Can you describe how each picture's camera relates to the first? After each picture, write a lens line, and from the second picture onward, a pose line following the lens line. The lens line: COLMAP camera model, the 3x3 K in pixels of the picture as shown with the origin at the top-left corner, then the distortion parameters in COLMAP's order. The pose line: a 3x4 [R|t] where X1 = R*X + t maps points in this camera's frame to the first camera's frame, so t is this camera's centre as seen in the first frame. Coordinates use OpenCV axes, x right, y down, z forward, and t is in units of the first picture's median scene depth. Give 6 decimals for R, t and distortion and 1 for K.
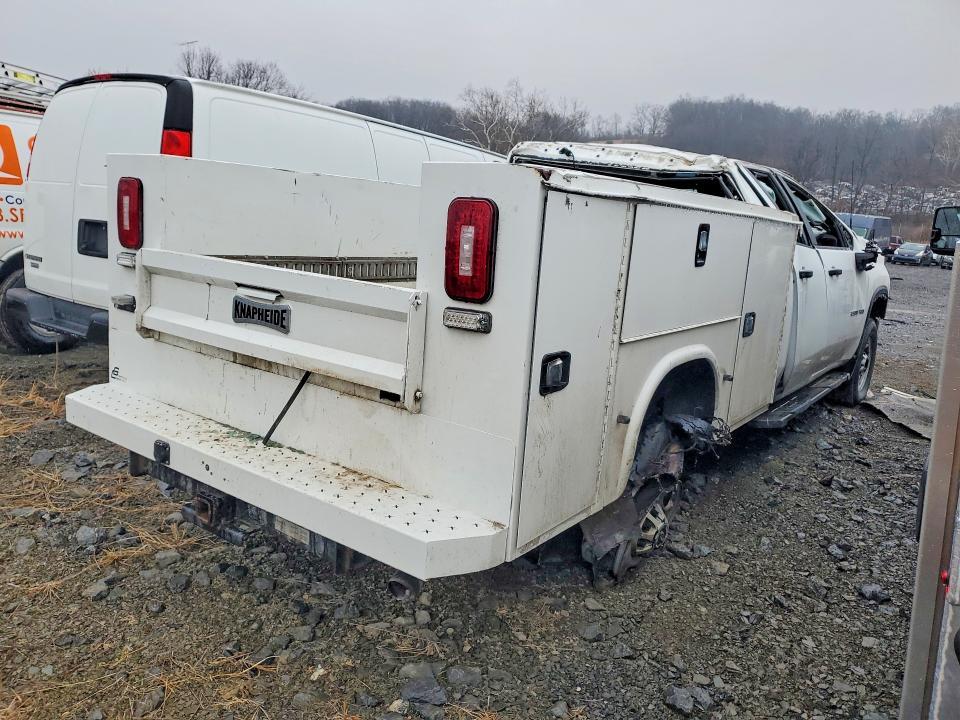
lens RADIAL K [[744.0, 0, 479.4], [0, 744.0, 365.2], [0, 0, 1]] dist [0.013092, -0.002916]
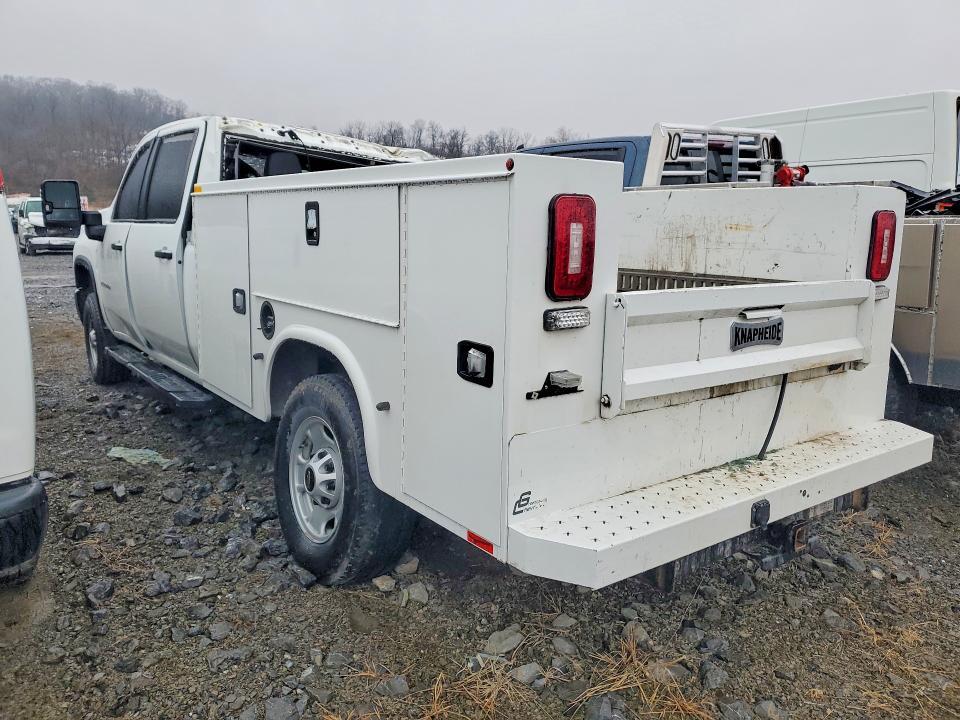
lens RADIAL K [[744.0, 0, 479.9], [0, 744.0, 353.5], [0, 0, 1]] dist [0.013092, -0.002916]
pose [[0.292787, -0.228325, 0.928517, -1.267474], [0.189449, 0.965673, 0.177724, -0.276430], [-0.937222, 0.123871, 0.325992, 0.982490]]
